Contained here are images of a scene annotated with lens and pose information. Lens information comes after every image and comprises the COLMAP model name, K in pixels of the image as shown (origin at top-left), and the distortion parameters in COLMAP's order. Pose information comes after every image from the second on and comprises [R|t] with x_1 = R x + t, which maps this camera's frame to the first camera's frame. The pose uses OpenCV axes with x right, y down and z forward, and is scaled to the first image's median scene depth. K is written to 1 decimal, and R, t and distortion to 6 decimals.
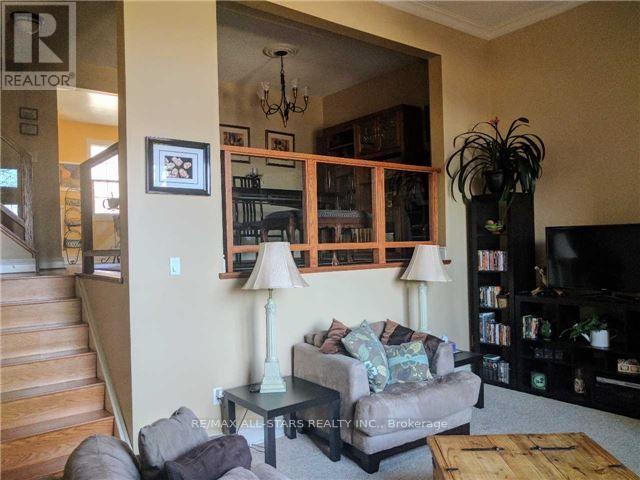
lens RADIAL K [[517.3, 0, 320.6], [0, 517.3, 239.0], [0, 0, 1]] dist [-0.002336, 0.015006]
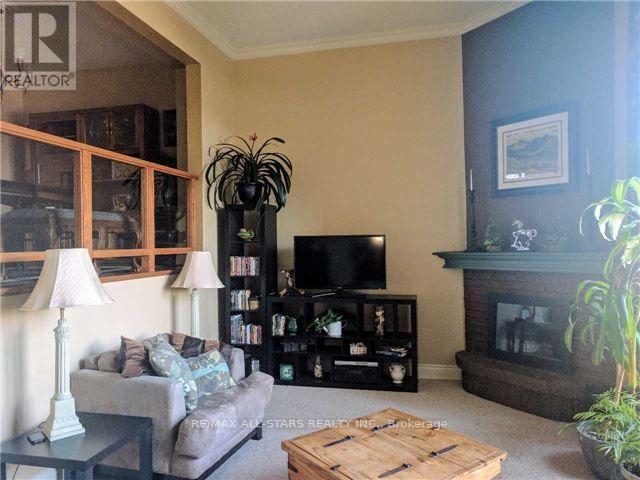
lens RADIAL K [[488.6, 0, 319.5], [0, 488.6, 239.2], [0, 0, 1]] dist [0.006526, -0.011680]
pose [[0.776966, 0.017291, 0.629305, -0.201023], [-0.009828, 0.999834, -0.015336, -0.000058], [-0.629466, 0.005731, 0.777007, 0.124224]]
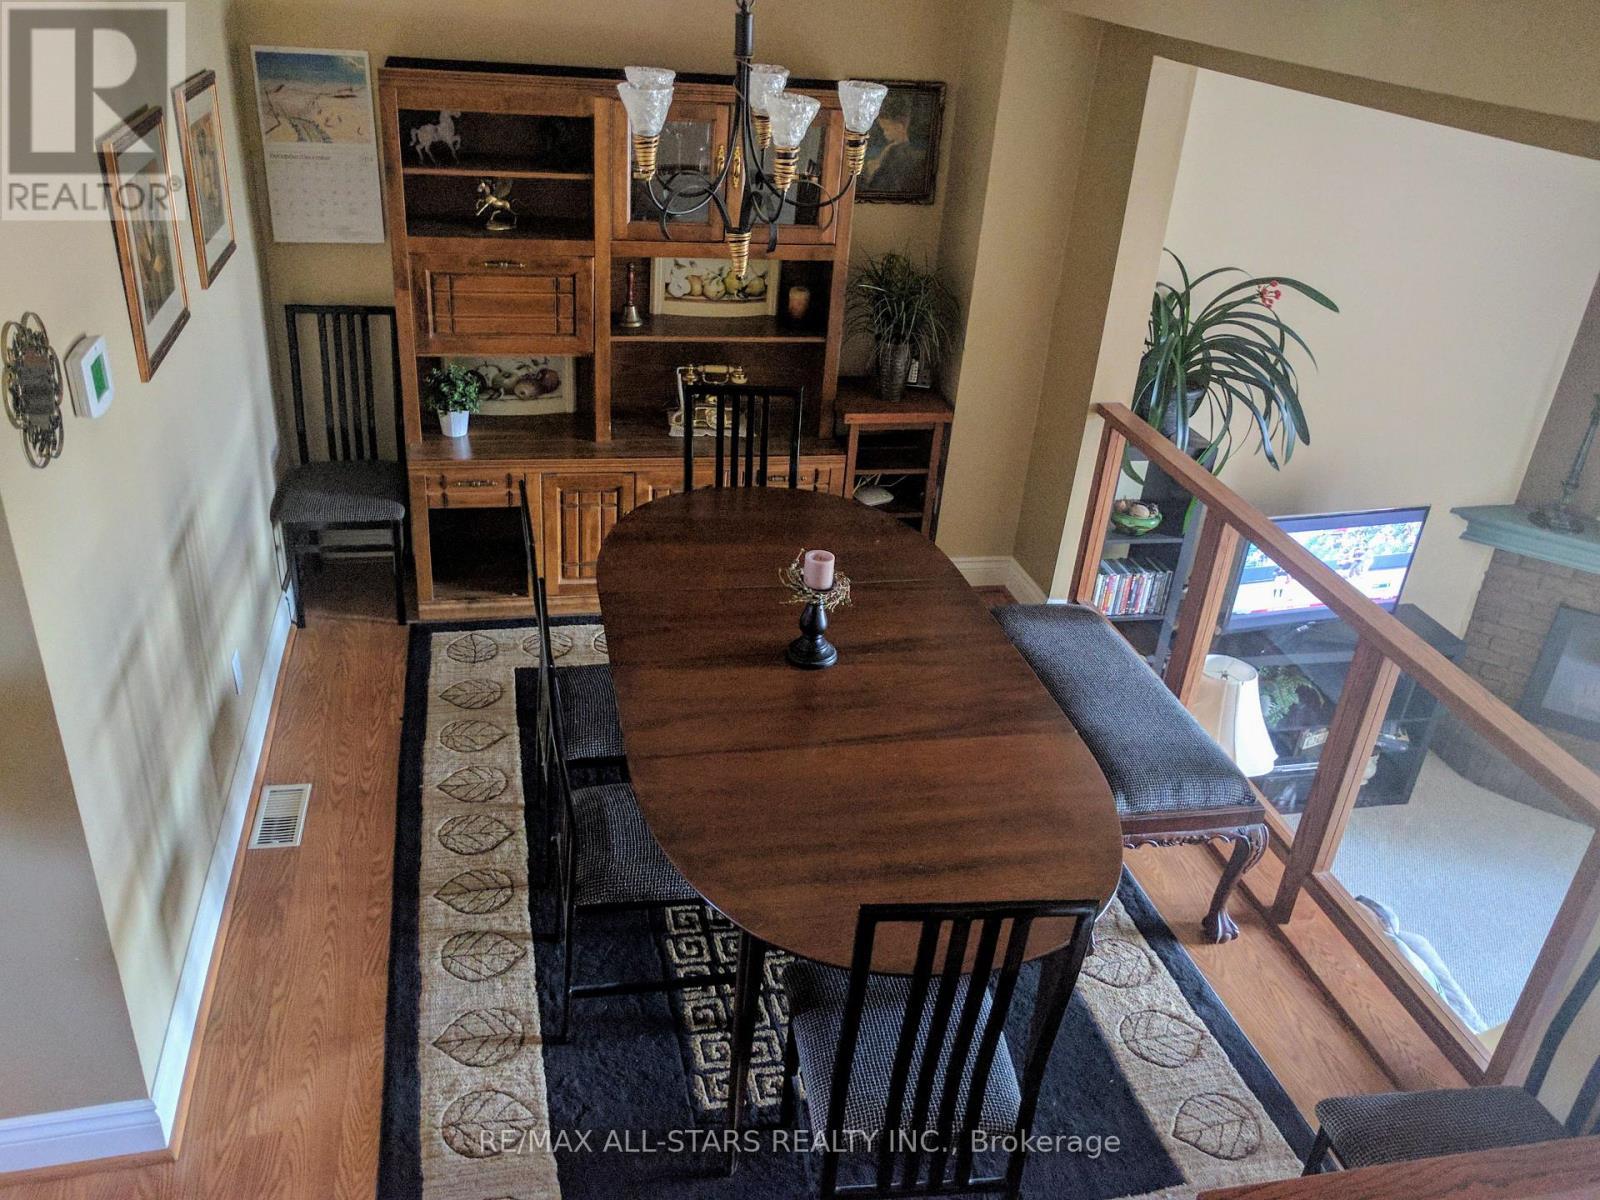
lens RADIAL K [[1293.3, 0, 790.0], [0, 1293.3, 592.3], [0, 0, 1]] dist [-0.002336, 0.015006]
pose [[0.411830, -0.370544, 0.832522, -0.719463], [-0.094268, 0.891369, 0.443368, -0.442006], [-0.906372, -0.261072, 0.332162, 0.991304]]
